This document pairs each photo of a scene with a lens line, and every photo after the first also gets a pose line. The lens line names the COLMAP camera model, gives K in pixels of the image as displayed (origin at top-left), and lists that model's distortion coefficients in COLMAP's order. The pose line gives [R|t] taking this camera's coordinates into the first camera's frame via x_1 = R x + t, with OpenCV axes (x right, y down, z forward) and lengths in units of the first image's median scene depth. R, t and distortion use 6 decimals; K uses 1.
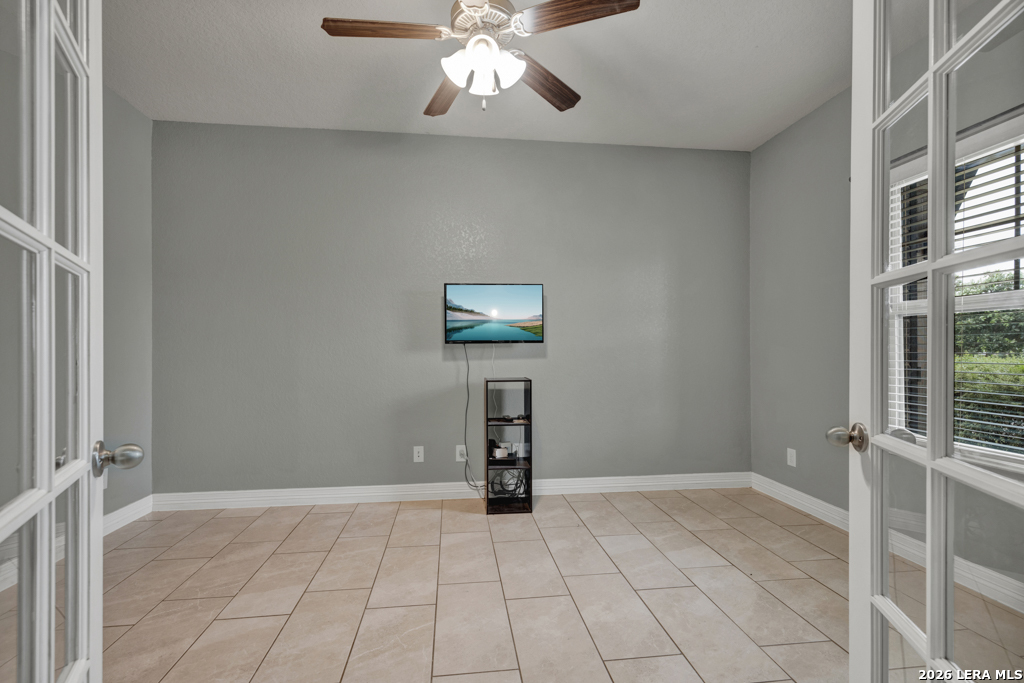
lens RADIAL K [[440.5, 0, 504.0], [0, 440.5, 350.6], [0, 0, 1]] dist [0.009141, -0.000109]
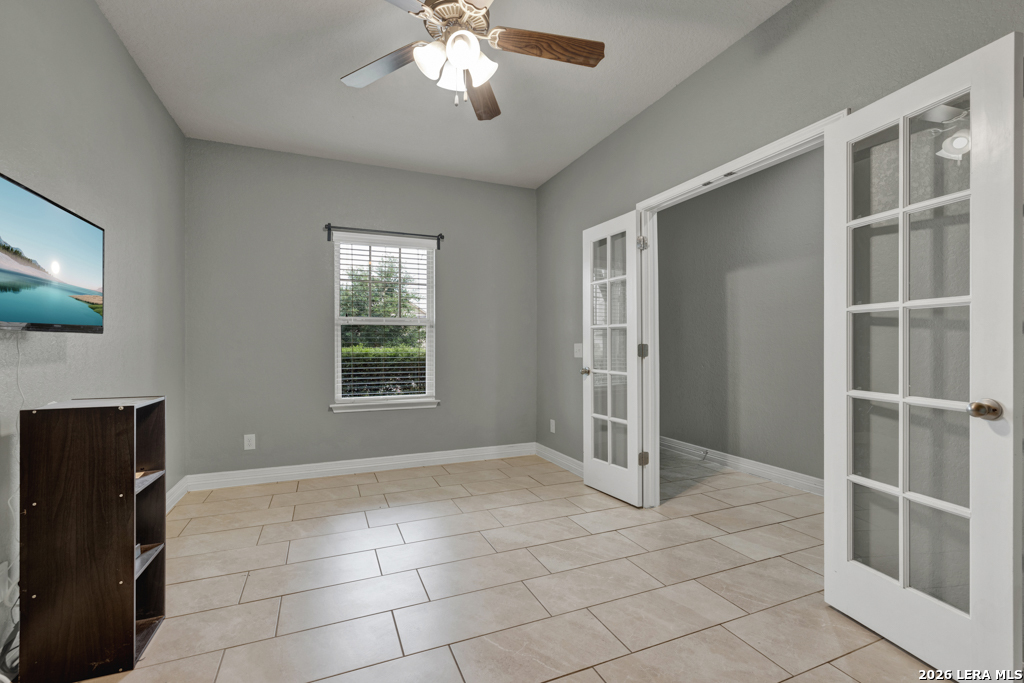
lens RADIAL K [[437.3, 0, 504.6], [0, 437.3, 341.1], [0, 0, 1]] dist [0.000460, 0.001038]
pose [[-0.256461, 0.013735, 0.966457, -0.604188], [0.005497, 0.999904, -0.012751, 0.002886], [-0.966539, 0.002042, -0.256512, 0.671429]]
